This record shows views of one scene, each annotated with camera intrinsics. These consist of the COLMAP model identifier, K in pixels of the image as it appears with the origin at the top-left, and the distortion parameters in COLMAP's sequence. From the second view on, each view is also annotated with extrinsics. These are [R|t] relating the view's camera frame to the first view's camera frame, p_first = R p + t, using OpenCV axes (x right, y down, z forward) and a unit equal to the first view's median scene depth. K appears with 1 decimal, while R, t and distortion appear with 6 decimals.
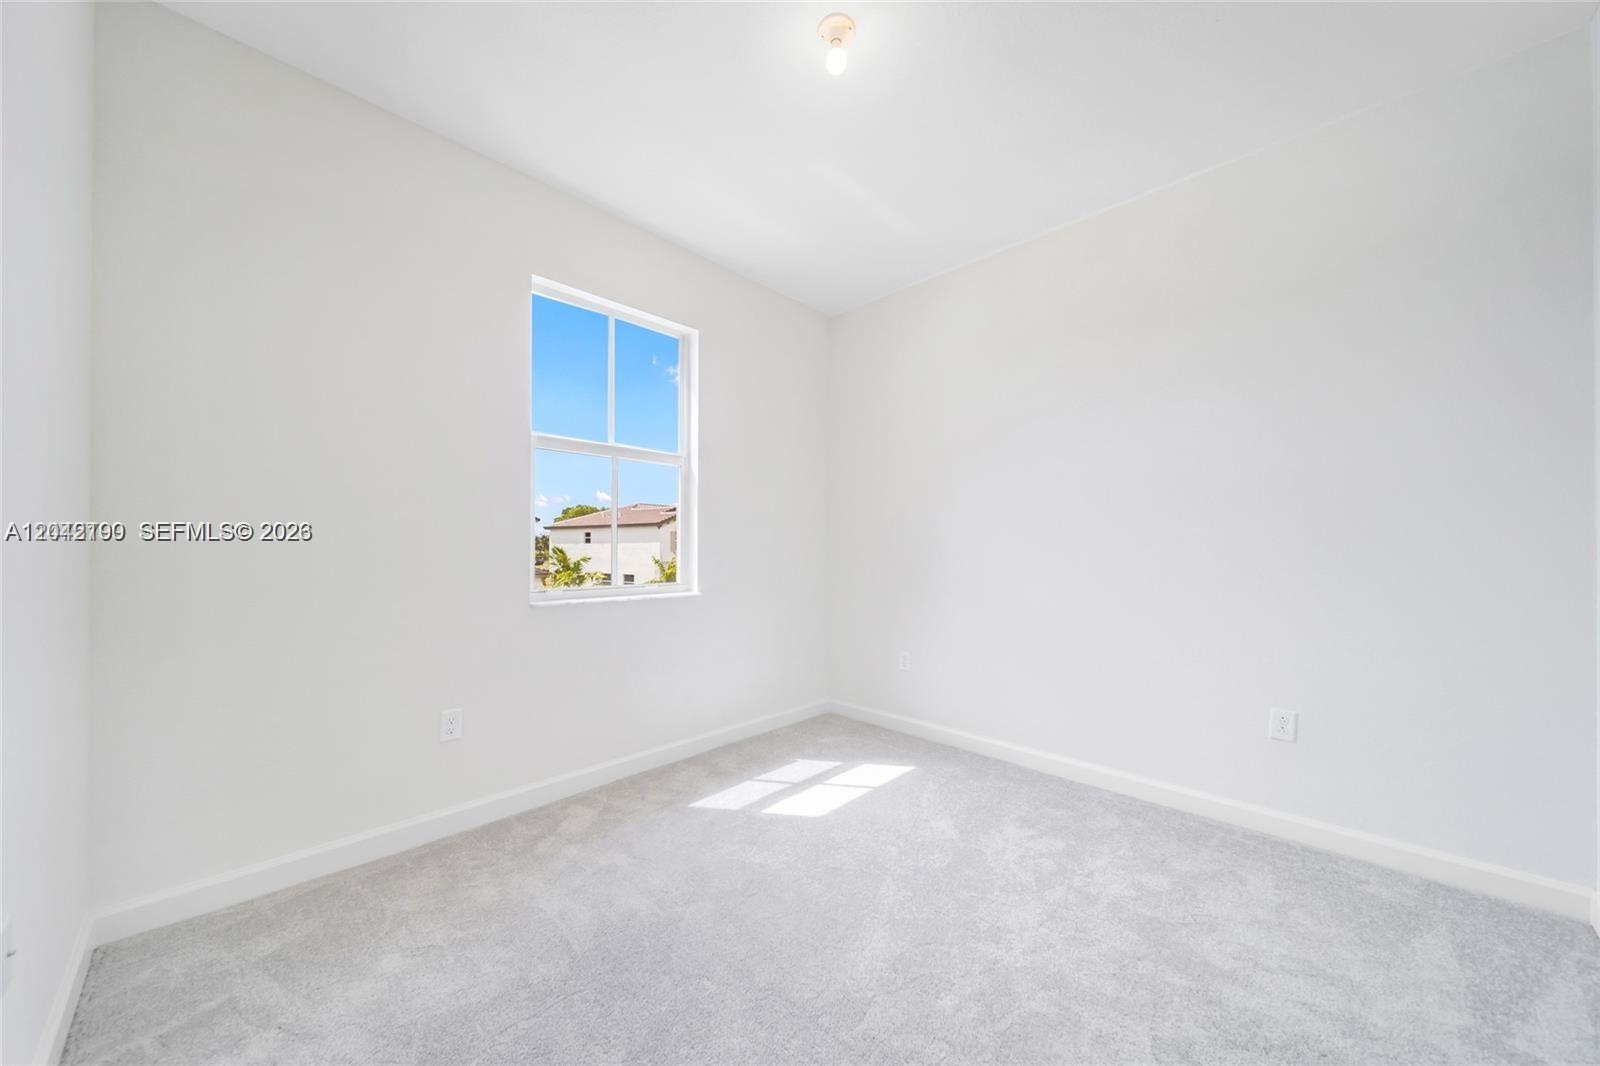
lens RADIAL K [[564.9, 0, 803.2], [0, 564.9, 528.7], [0, 0, 1]] dist [0.000425, -0.000101]
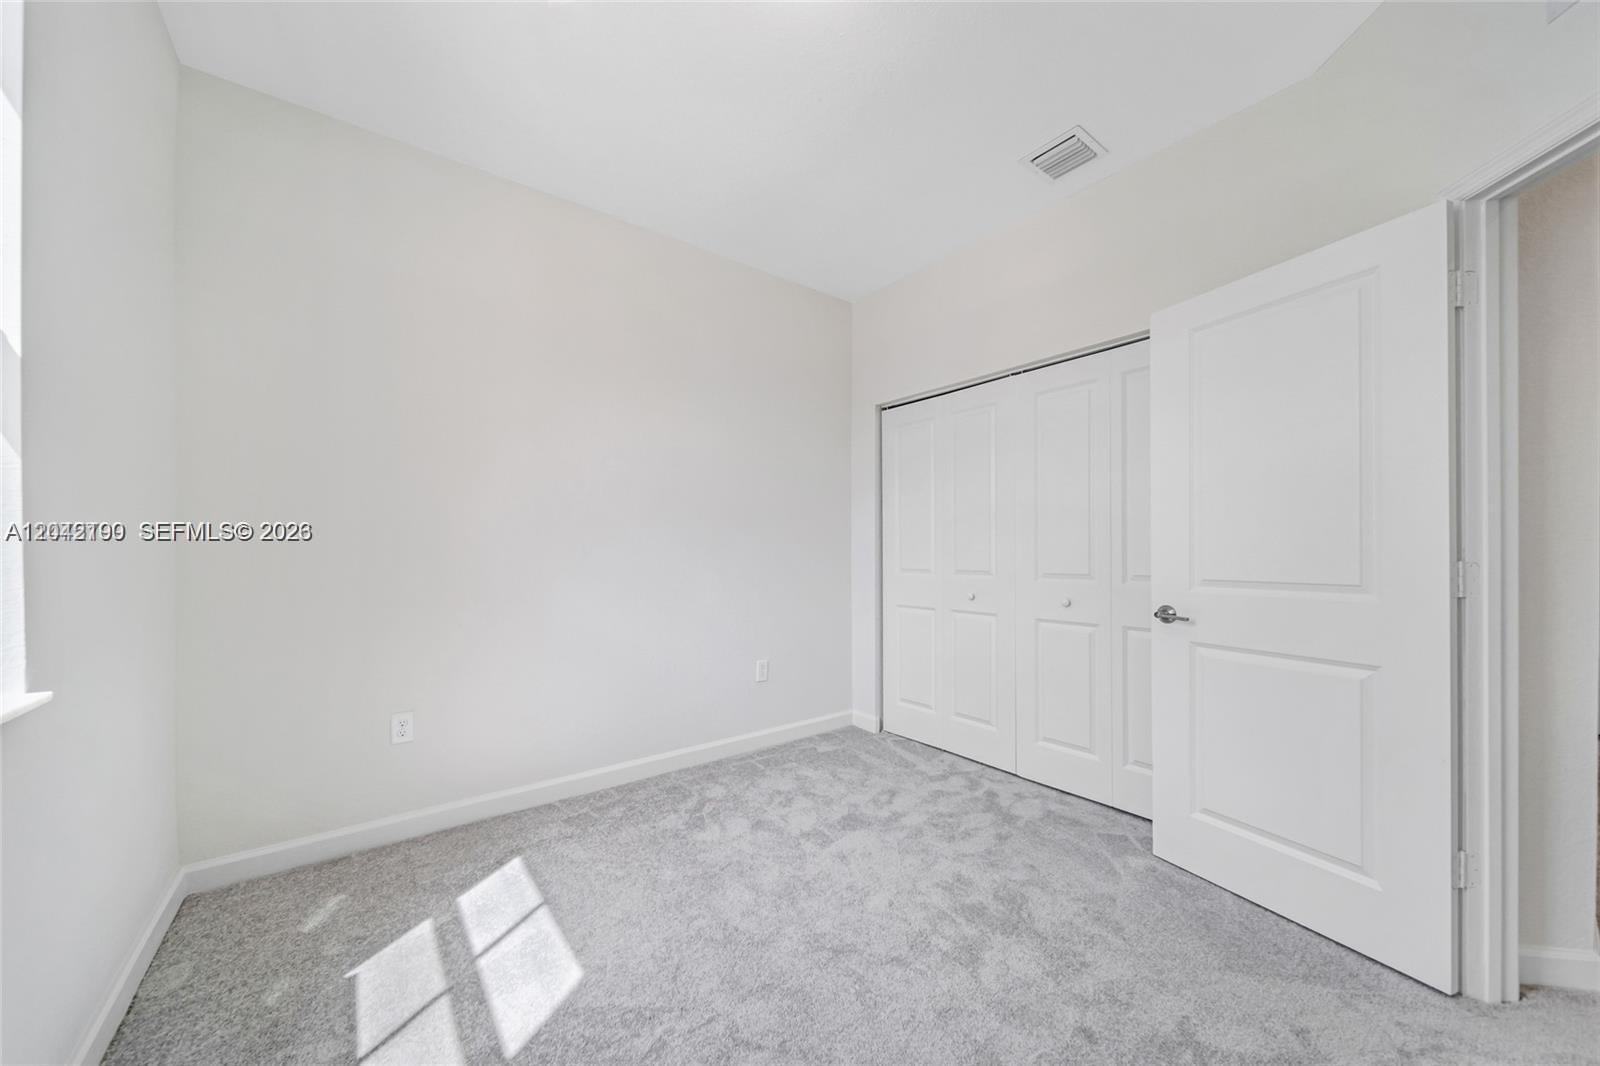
lens RADIAL K [[563.1, 0, 795.4], [0, 563.1, 549.0], [0, 0, 1]] dist [0.000831, 0.000048]
pose [[0.151108, 0.000939, 0.988517, -0.517257], [-0.028953, 0.999575, 0.003477, 0.025301], [-0.988093, -0.029146, 0.151071, 0.642314]]
